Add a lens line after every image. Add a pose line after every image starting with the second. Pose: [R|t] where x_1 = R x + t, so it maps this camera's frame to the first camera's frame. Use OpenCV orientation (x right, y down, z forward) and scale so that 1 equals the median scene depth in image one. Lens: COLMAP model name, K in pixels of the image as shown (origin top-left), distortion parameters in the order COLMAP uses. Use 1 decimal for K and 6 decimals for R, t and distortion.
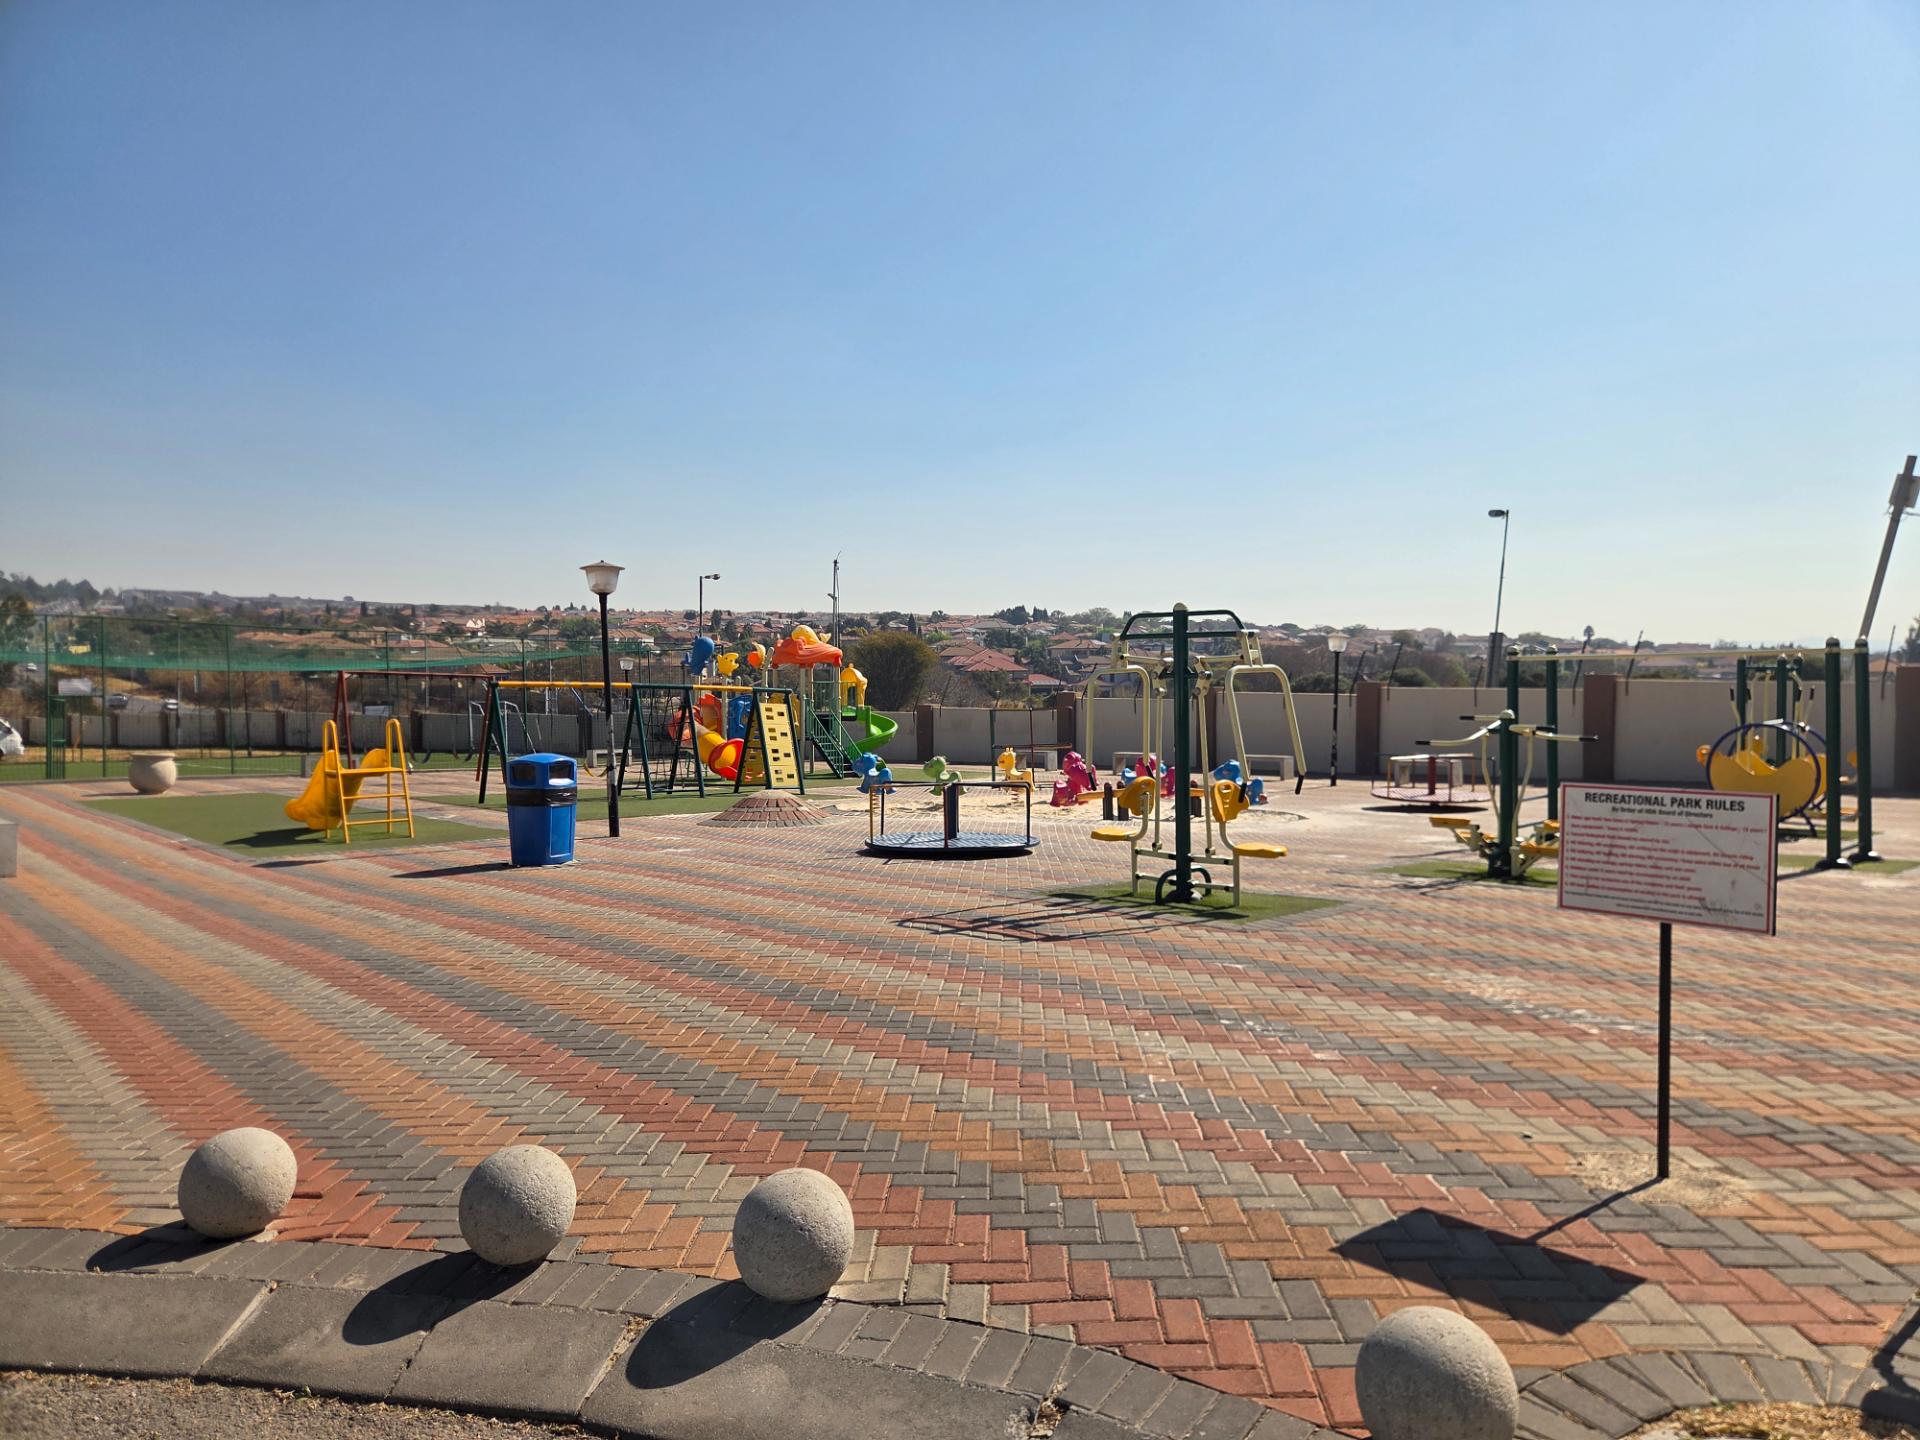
lens RADIAL K [[1287.2, 0, 966.6], [0, 1287.2, 728.9], [0, 0, 1]] dist [0.080052, -0.056671]
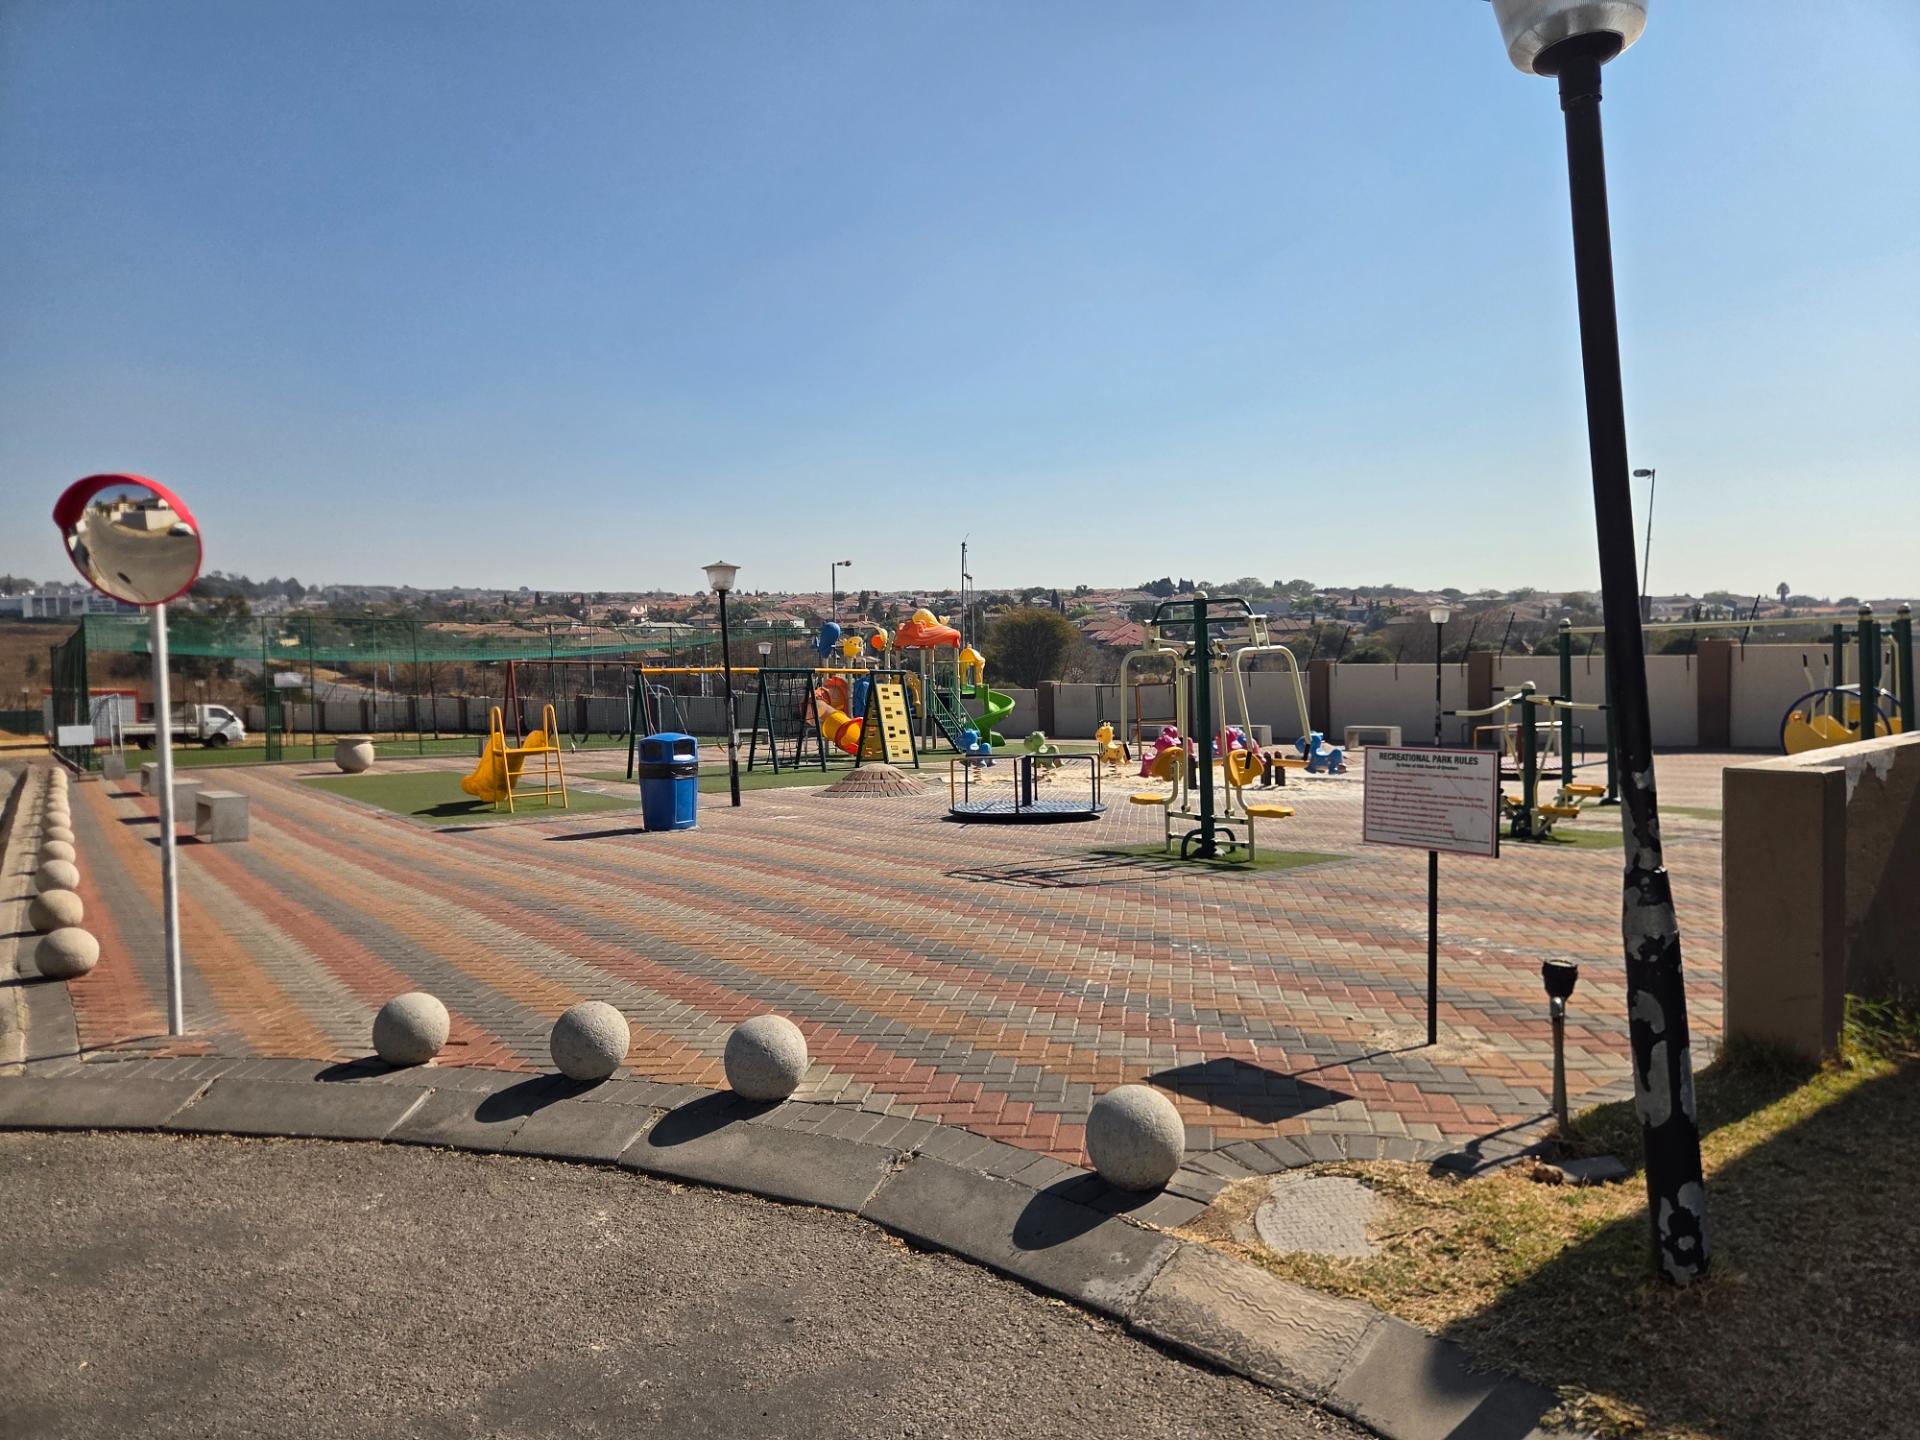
lens RADIAL K [[1292.6, 0, 960.0], [0, 1292.6, 720.0], [0, 0, 1]] dist [0.094312, -0.071982]
pose [[0.992462, -0.013734, -0.121783, 0.068046], [0.015197, 0.999823, 0.011098, -0.001464], [0.121609, -0.012865, 0.992495, -0.107546]]
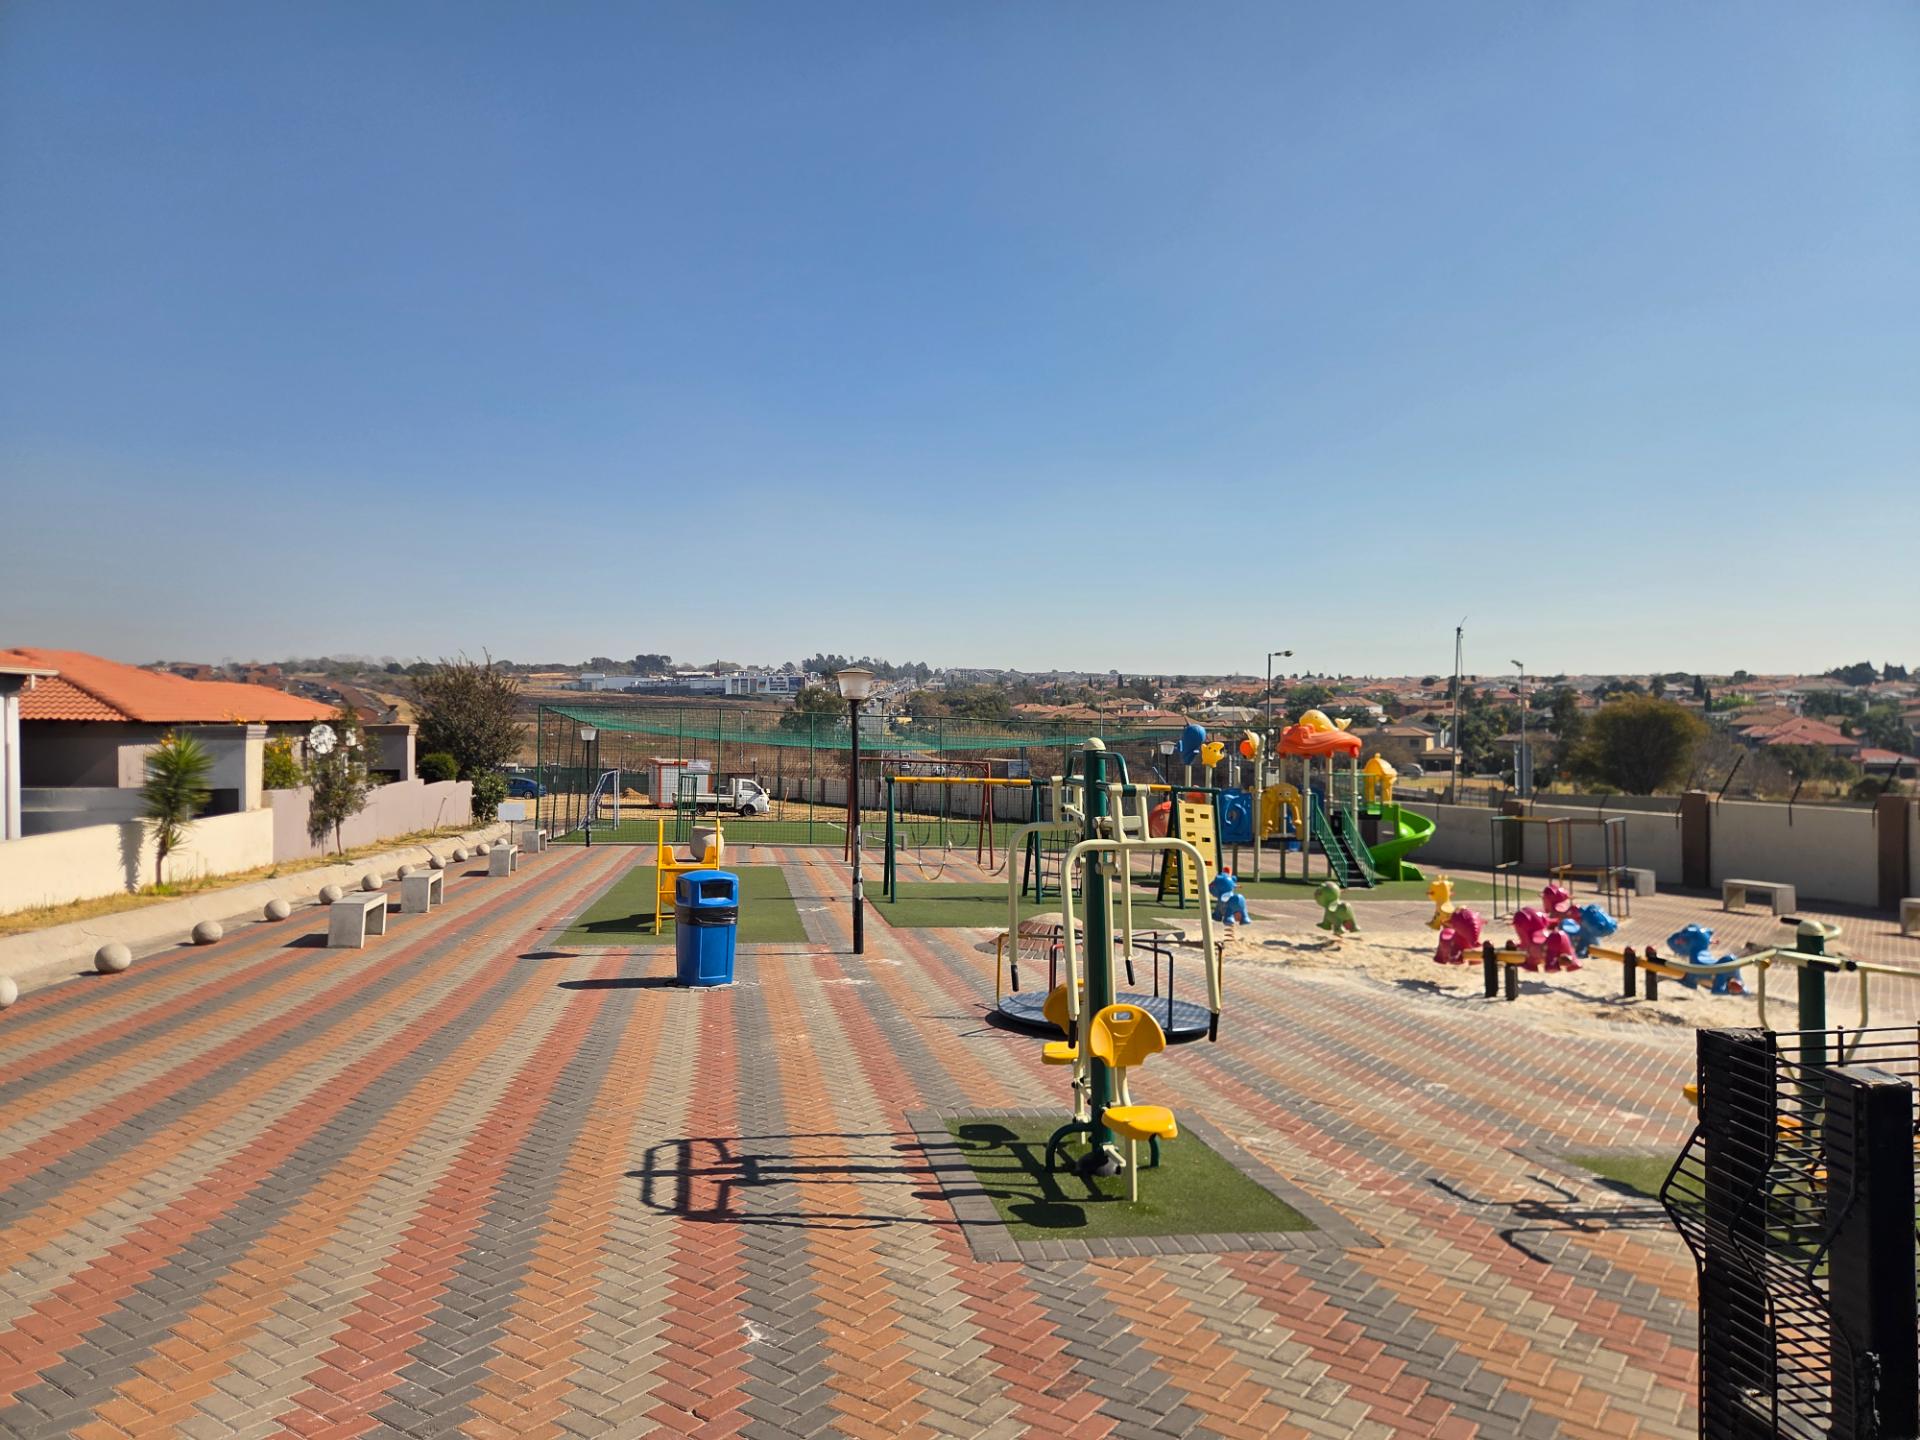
lens RADIAL K [[1287.2, 0, 966.6], [0, 1287.2, 728.9], [0, 0, 1]] dist [0.080052, -0.056671]
pose [[0.836760, 0.005187, -0.547545, 0.354616], [-0.032441, 0.998668, -0.040117, -0.052650], [0.546608, 0.051331, 0.835814, 0.277723]]
